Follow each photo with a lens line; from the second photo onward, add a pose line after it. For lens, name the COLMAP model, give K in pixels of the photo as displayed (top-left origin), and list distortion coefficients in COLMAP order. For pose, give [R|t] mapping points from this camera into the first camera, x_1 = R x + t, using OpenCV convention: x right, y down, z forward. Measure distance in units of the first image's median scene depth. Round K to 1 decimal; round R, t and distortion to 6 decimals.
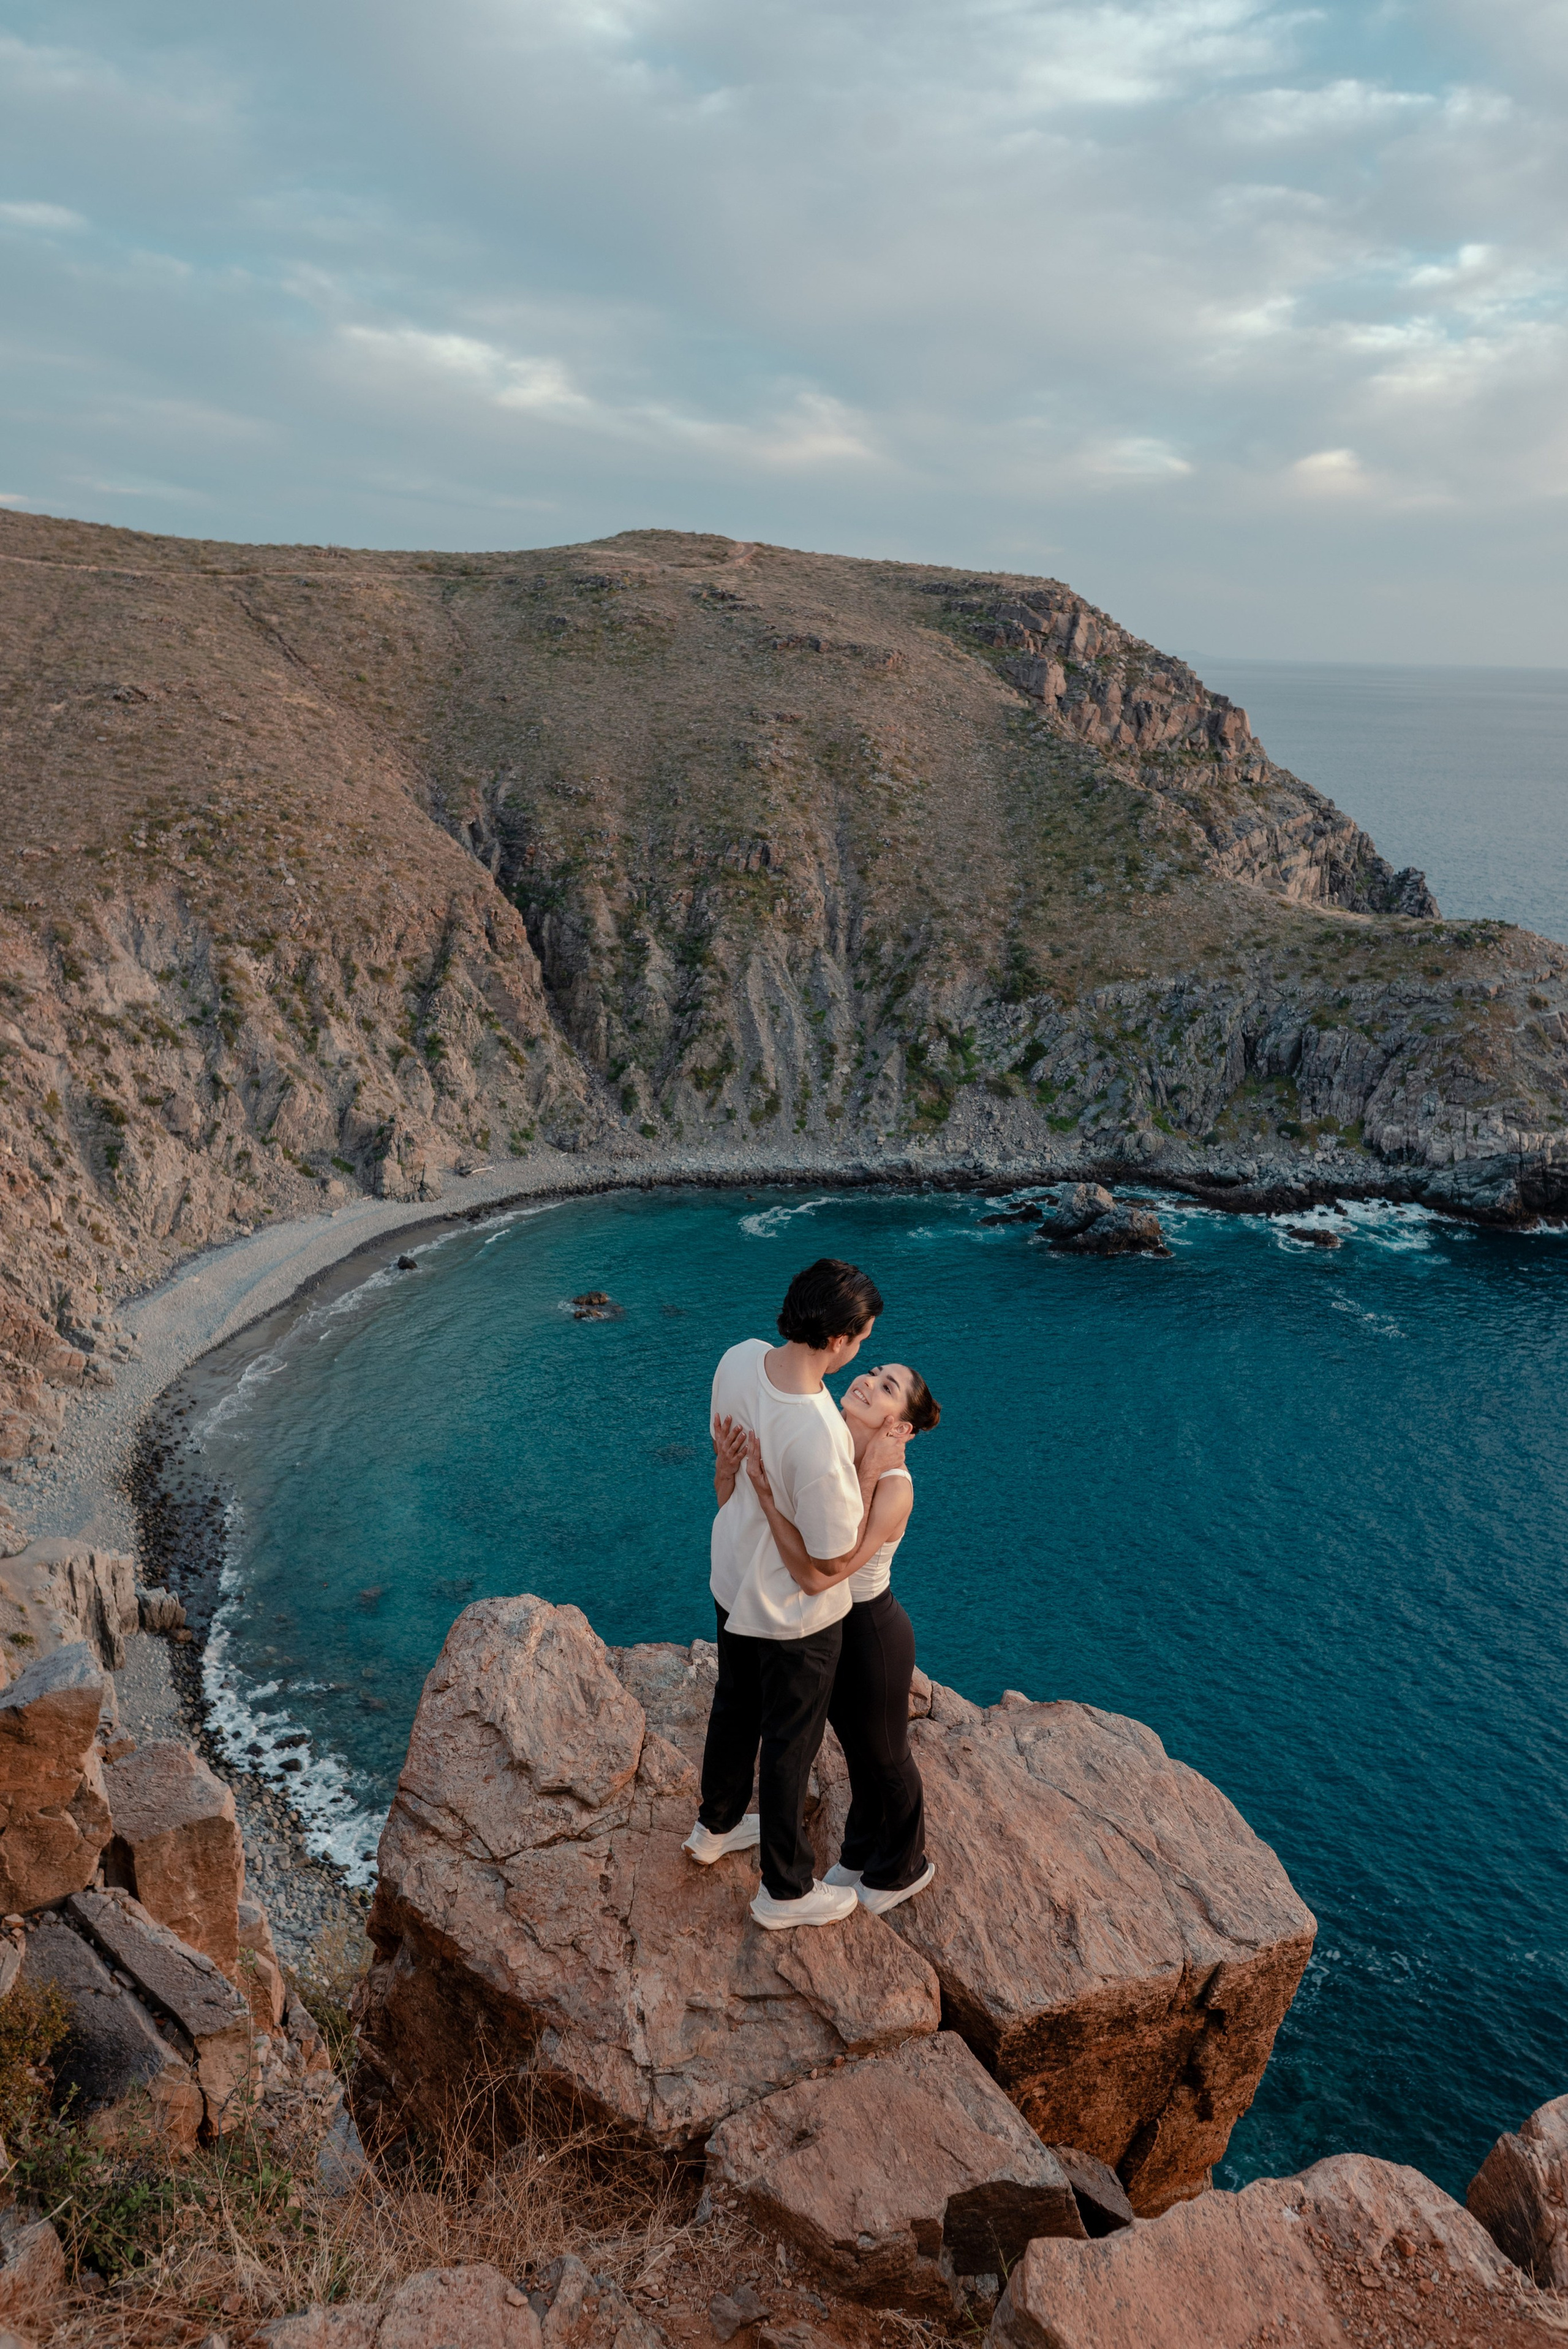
lens RADIAL K [[1764.9, 0, 823.2], [0, 1764.9, 1219.3], [0, 0, 1]] dist [-0.058039, 0.049565]
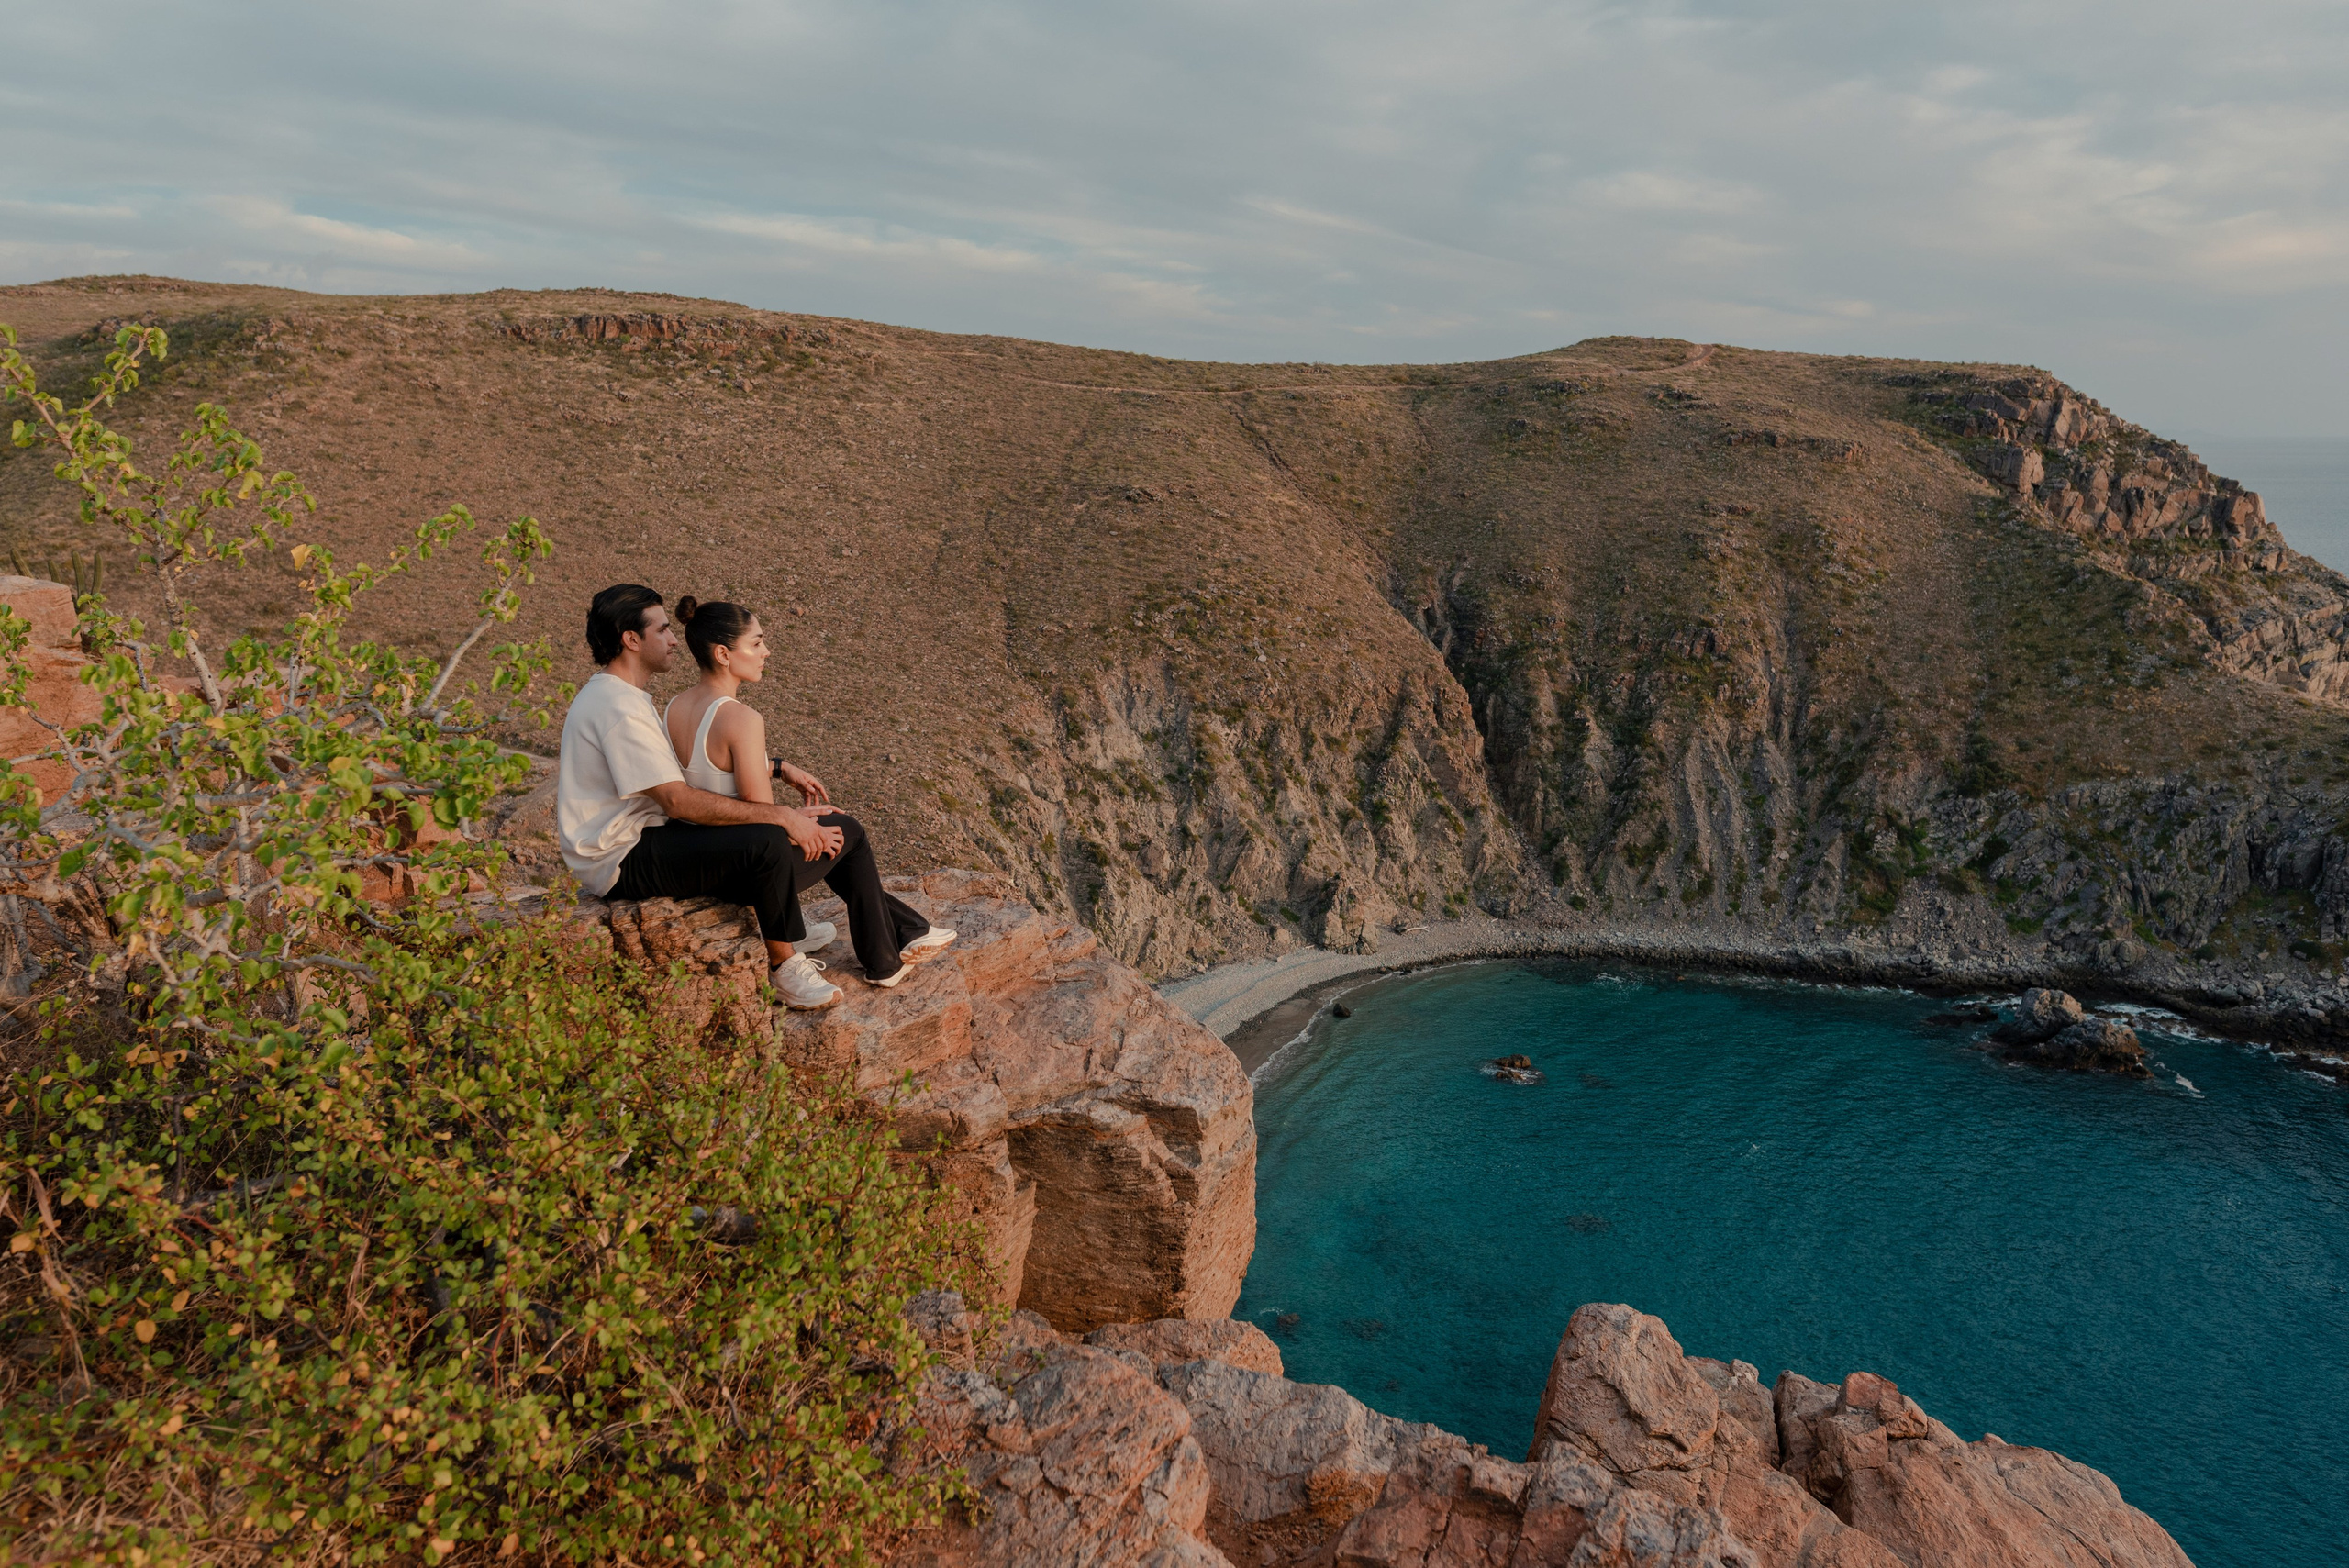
lens RADIAL K [[1668.4, 0, 1153.6], [0, 1668.4, 786.9], [0, 0, 1]] dist [-0.000102, -0.003976]
pose [[0.938776, 0.044413, -0.341653, -0.075986], [-0.082670, 0.991723, -0.098237, -0.039511], [0.334463, 0.120467, 0.934678, -0.435804]]
